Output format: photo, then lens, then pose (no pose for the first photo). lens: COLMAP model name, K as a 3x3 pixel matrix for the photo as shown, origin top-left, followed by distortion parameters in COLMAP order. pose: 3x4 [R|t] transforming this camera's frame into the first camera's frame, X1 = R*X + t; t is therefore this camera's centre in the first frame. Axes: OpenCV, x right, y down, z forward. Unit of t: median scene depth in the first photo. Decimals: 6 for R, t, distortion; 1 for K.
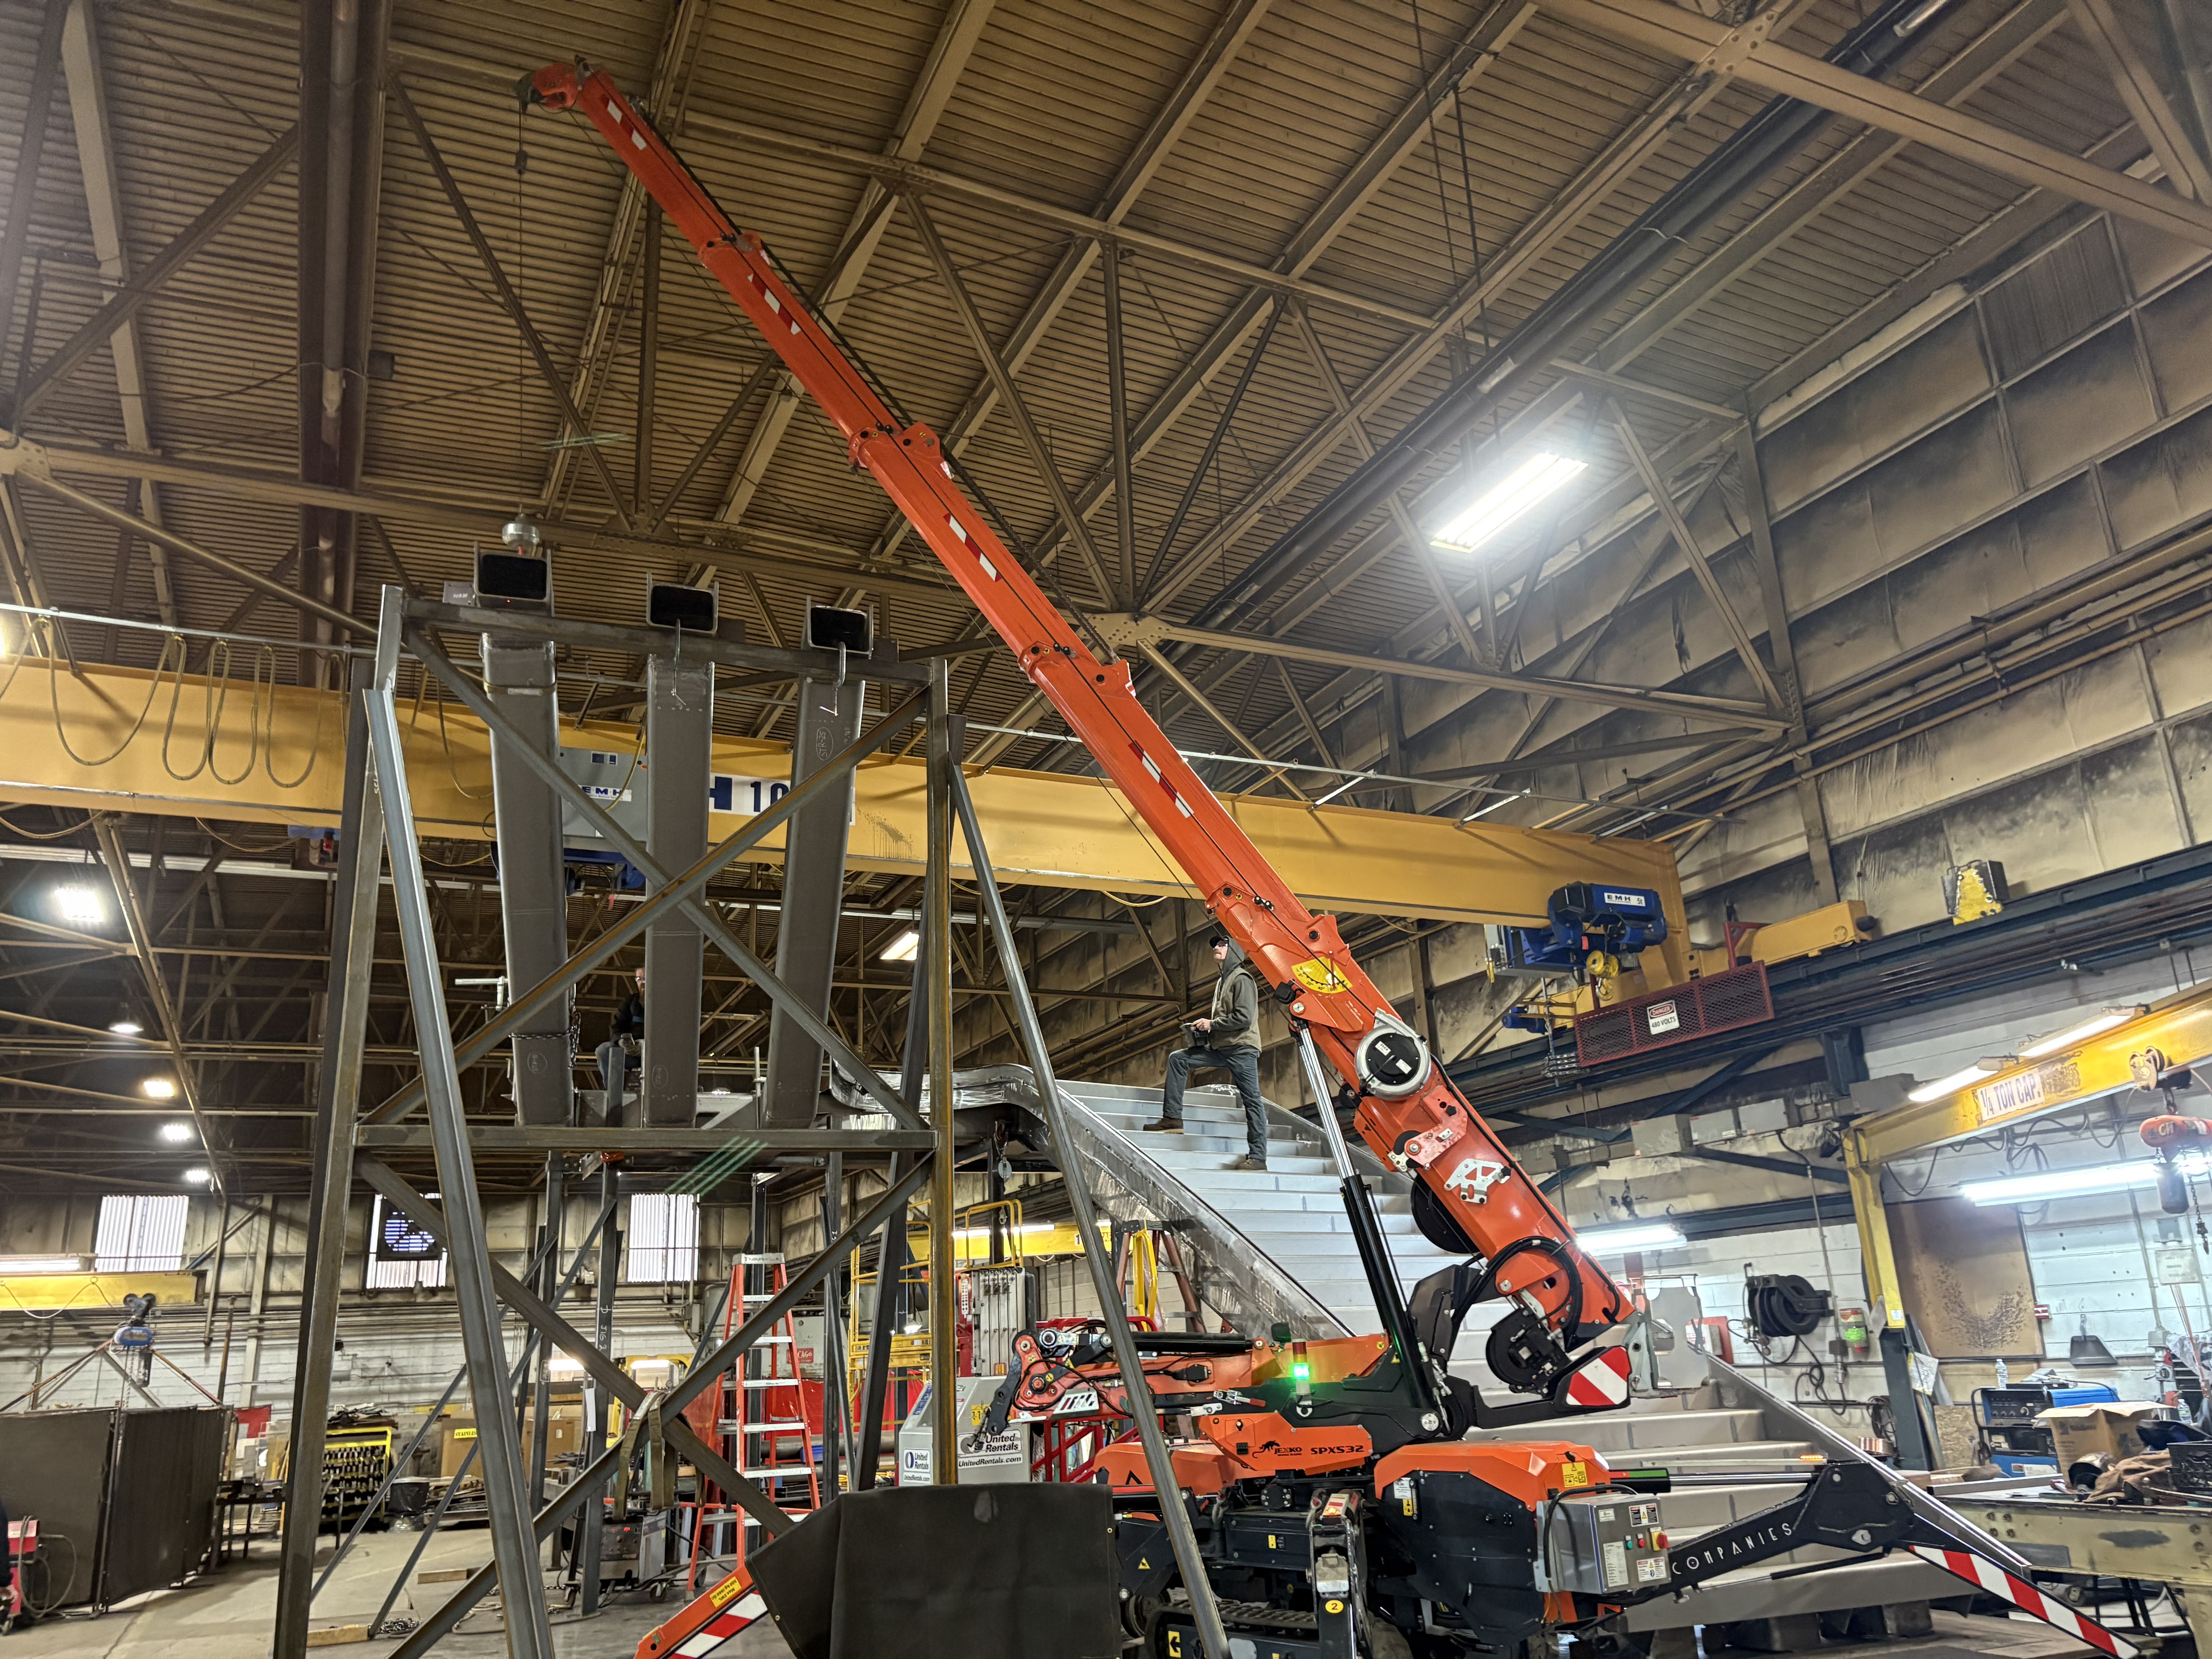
lens RADIAL K [[1679.4, 0, 1101.8], [0, 1679.4, 832.7], [0, 0, 1]] dist [0.045407, -0.035992]
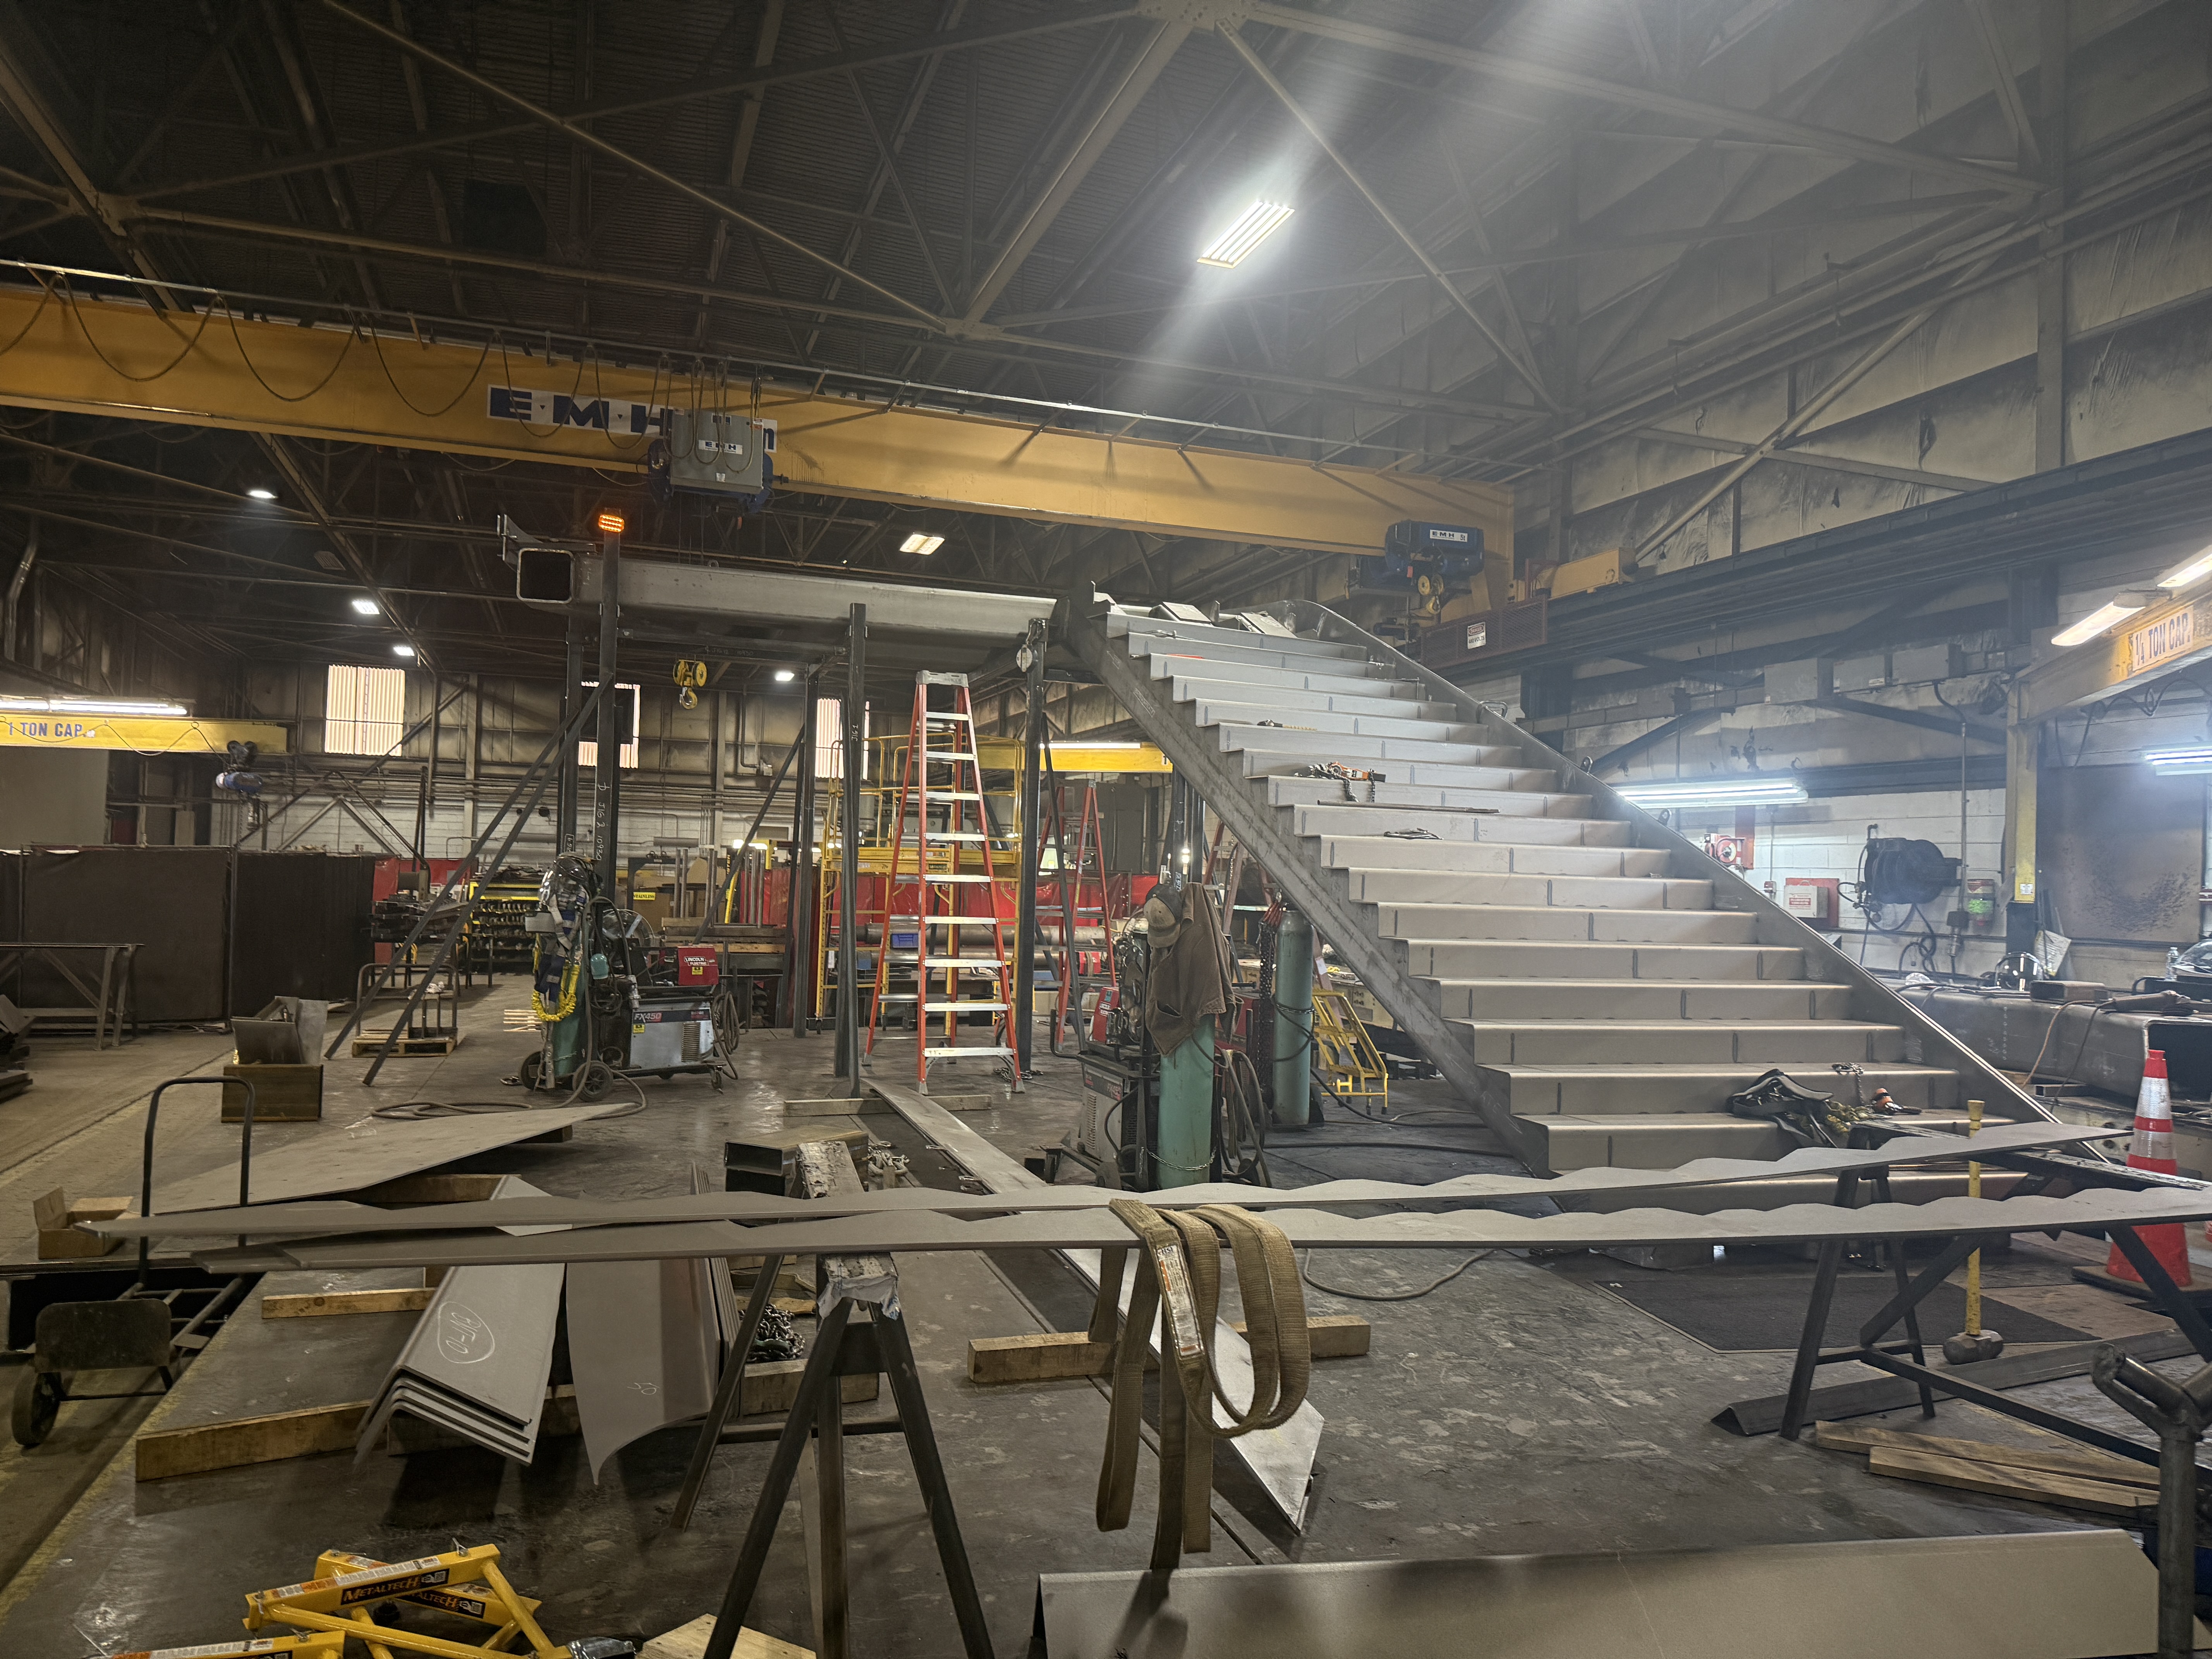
lens RADIAL K [[1568.6, 0, 1115.7], [0, 1568.6, 840.1], [0, 0, 1]] dist [0.031984, -0.043584]
pose [[0.992931, 0.069487, -0.096228, 0.064265], [-0.039797, 0.958696, 0.281636, 0.042771], [0.111824, -0.275816, 0.954684, 0.153806]]
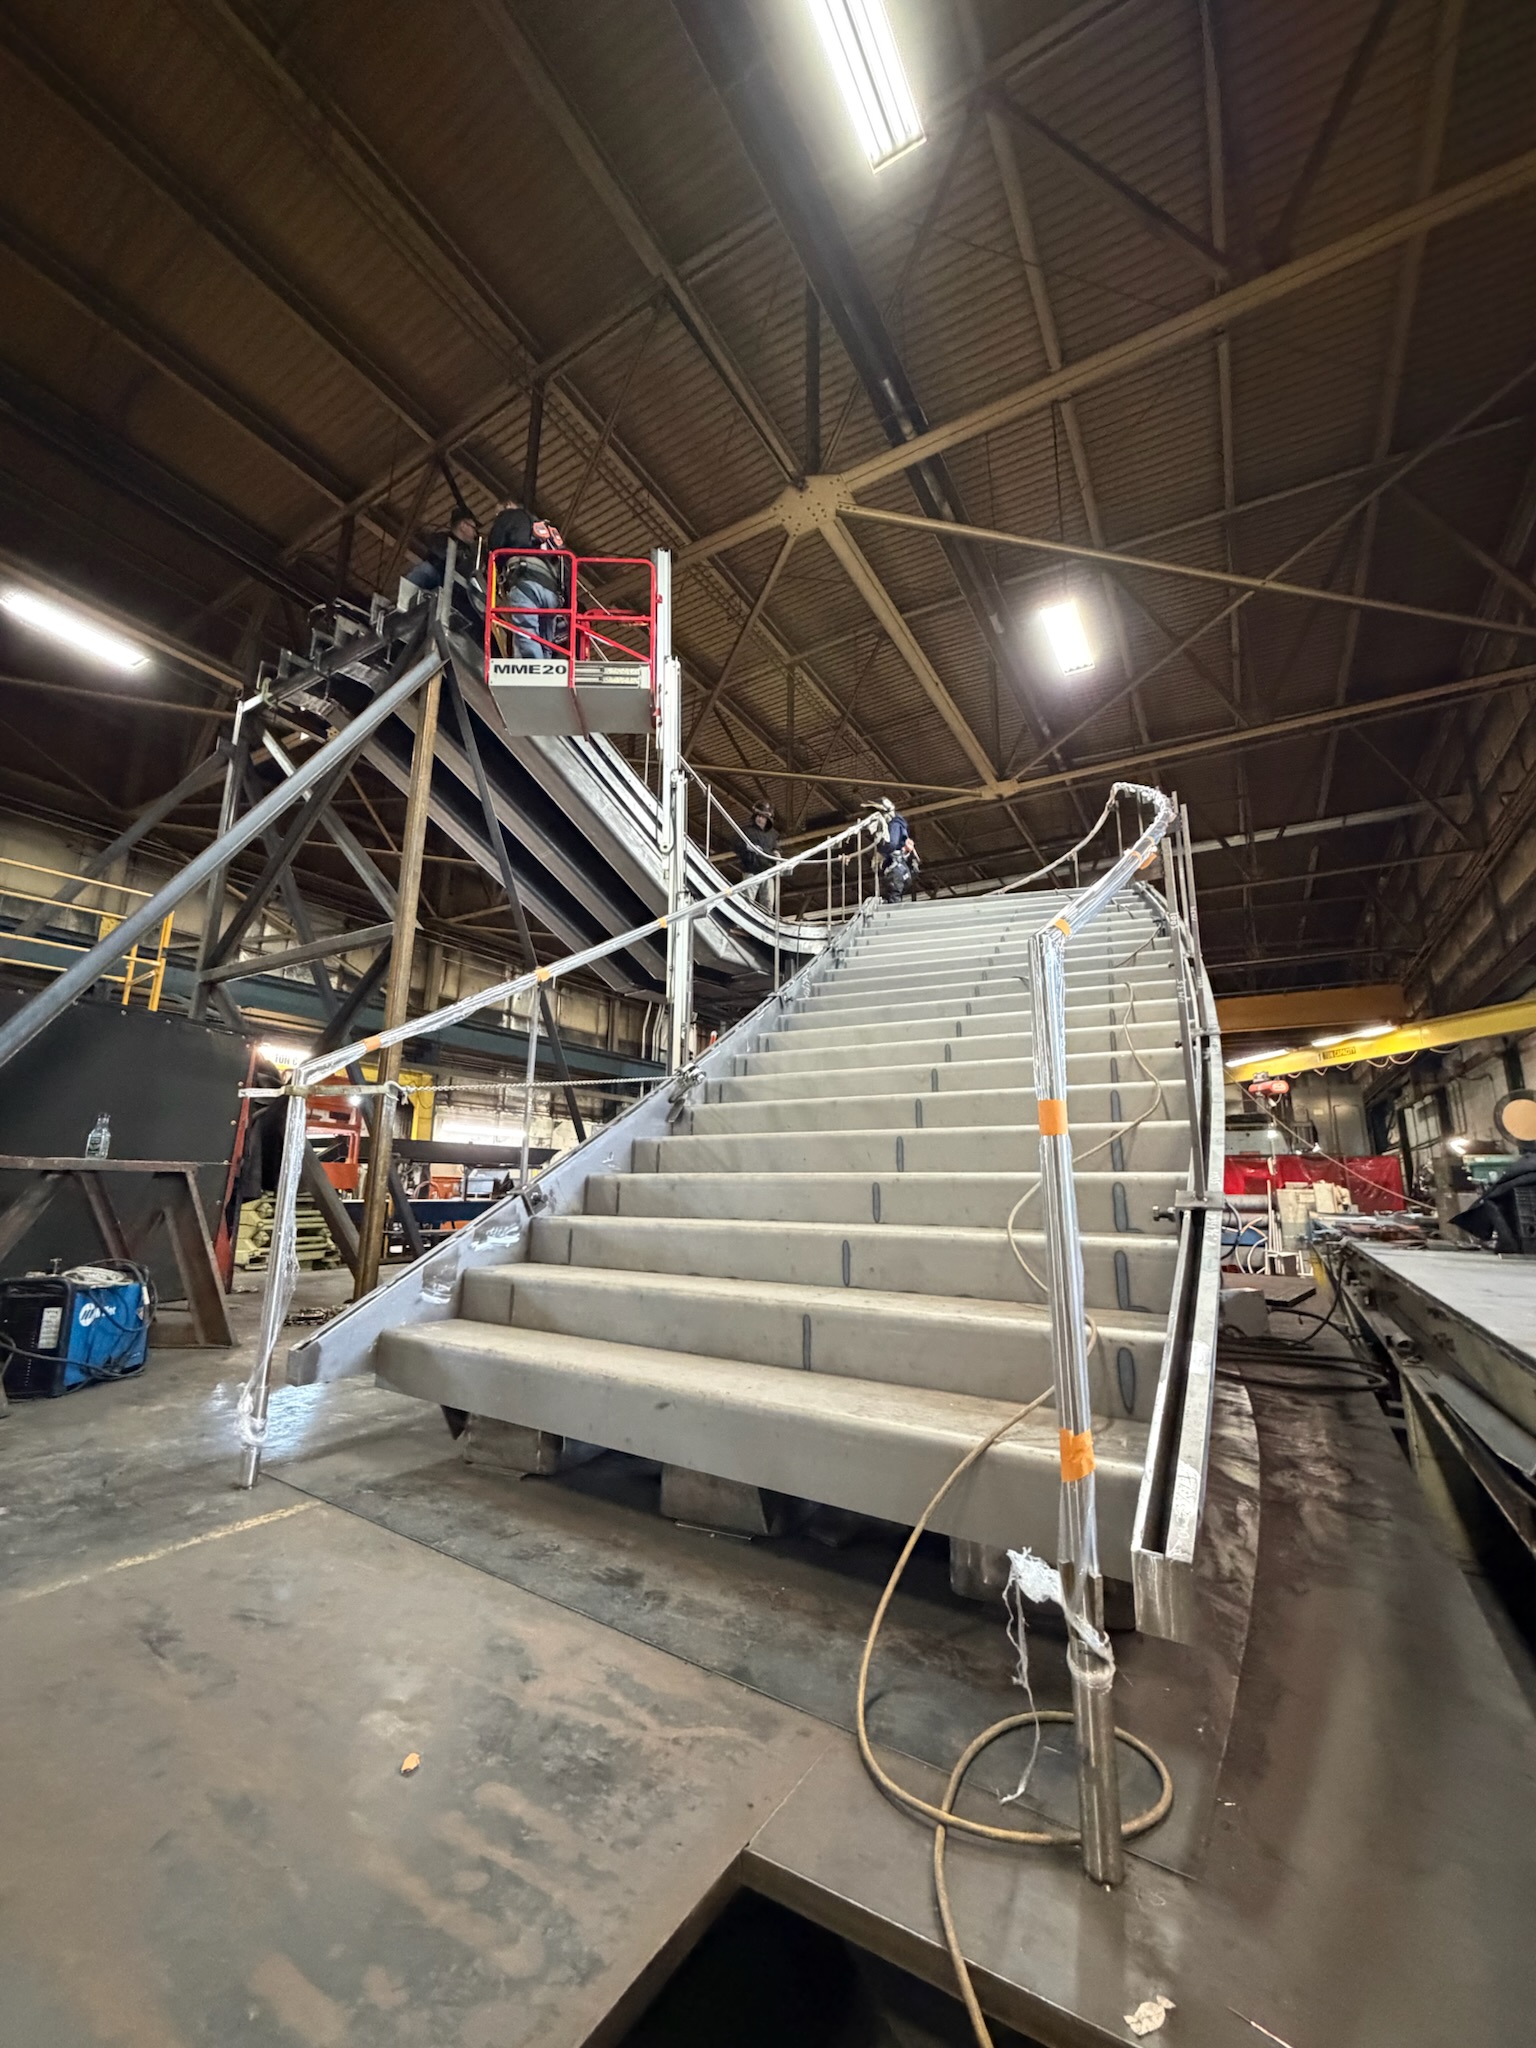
lens RADIAL K [[819.6, 0, 769.2], [0, 819.6, 1014.3], [0, 0, 1]] dist [0.000068, 0.000097]
pose [[0.578939, -0.124486, -0.805812, 0.357029], [0.213456, 0.976950, 0.002435, 0.188462], [0.786934, -0.173415, 0.592167, 0.504603]]
